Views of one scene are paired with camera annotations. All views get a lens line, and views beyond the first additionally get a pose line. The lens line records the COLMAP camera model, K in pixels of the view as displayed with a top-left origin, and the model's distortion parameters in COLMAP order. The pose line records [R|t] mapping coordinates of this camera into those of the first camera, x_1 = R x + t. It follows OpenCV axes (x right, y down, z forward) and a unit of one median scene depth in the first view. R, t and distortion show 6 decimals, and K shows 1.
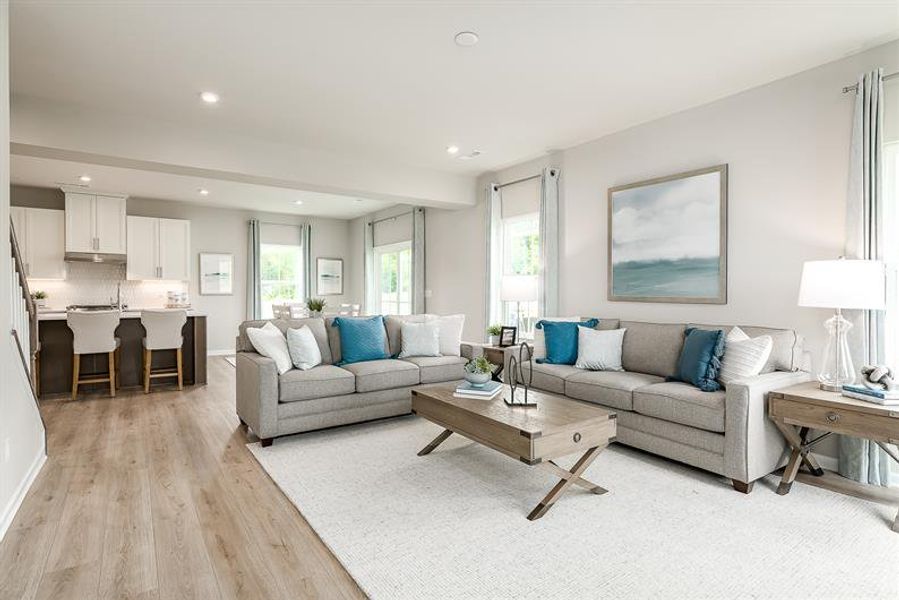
lens RADIAL K [[470.4, 0, 453.8], [0, 470.4, 294.9], [0, 0, 1]] dist [0.023951, -0.004175]
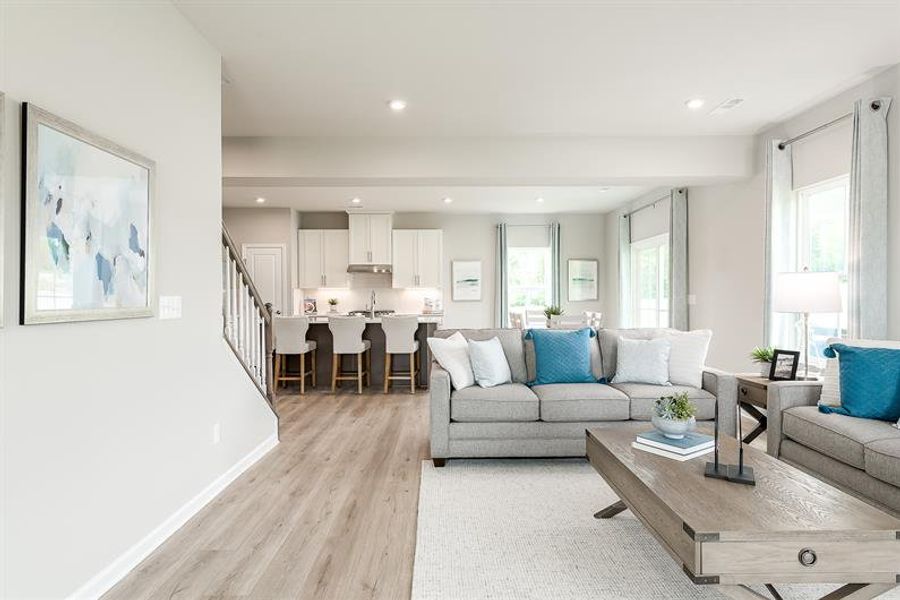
lens RADIAL K [[514.5, 0, 452.7], [0, 514.5, 296.3], [0, 0, 1]] dist [0.028141, -0.006388]
pose [[0.827511, -0.005386, -0.561423, 0.150148], [0.001717, 0.999974, -0.007061, -0.005134], [0.561447, 0.004879, 0.827499, 0.135439]]
